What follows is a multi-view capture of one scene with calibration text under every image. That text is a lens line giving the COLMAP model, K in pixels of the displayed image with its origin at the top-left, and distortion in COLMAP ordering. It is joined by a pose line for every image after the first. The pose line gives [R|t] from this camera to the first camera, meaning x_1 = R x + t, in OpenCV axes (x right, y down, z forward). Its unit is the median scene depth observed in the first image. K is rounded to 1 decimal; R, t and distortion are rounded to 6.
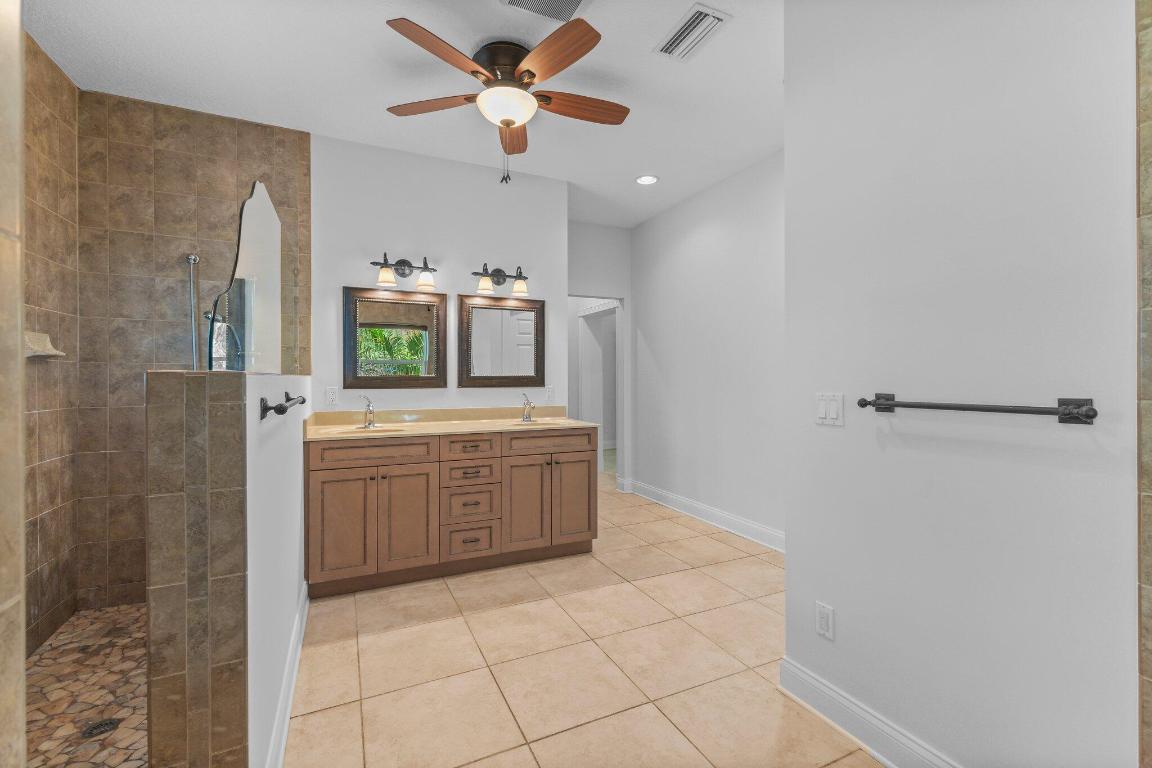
lens RADIAL K [[503.3, 0, 578.8], [0, 503.3, 379.6], [0, 0, 1]] dist [0.017283, -0.006051]
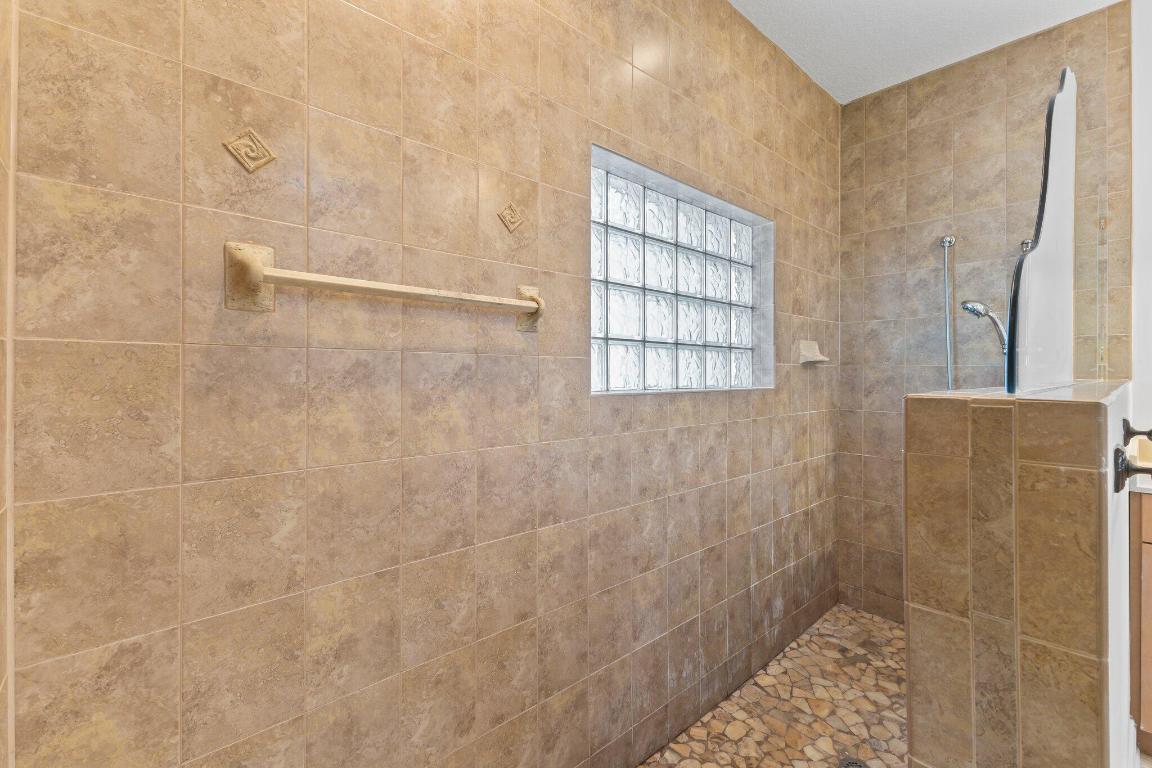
lens RADIAL K [[503.3, 0, 575.6], [0, 503.3, 375.1], [0, 0, 1]] dist [0.017283, -0.006051]
pose [[0.298282, 0.001823, -0.954476, -0.149802], [-0.001719, 0.999998, 0.001373, -0.016269], [0.954476, 0.001232, 0.298285, 0.169486]]
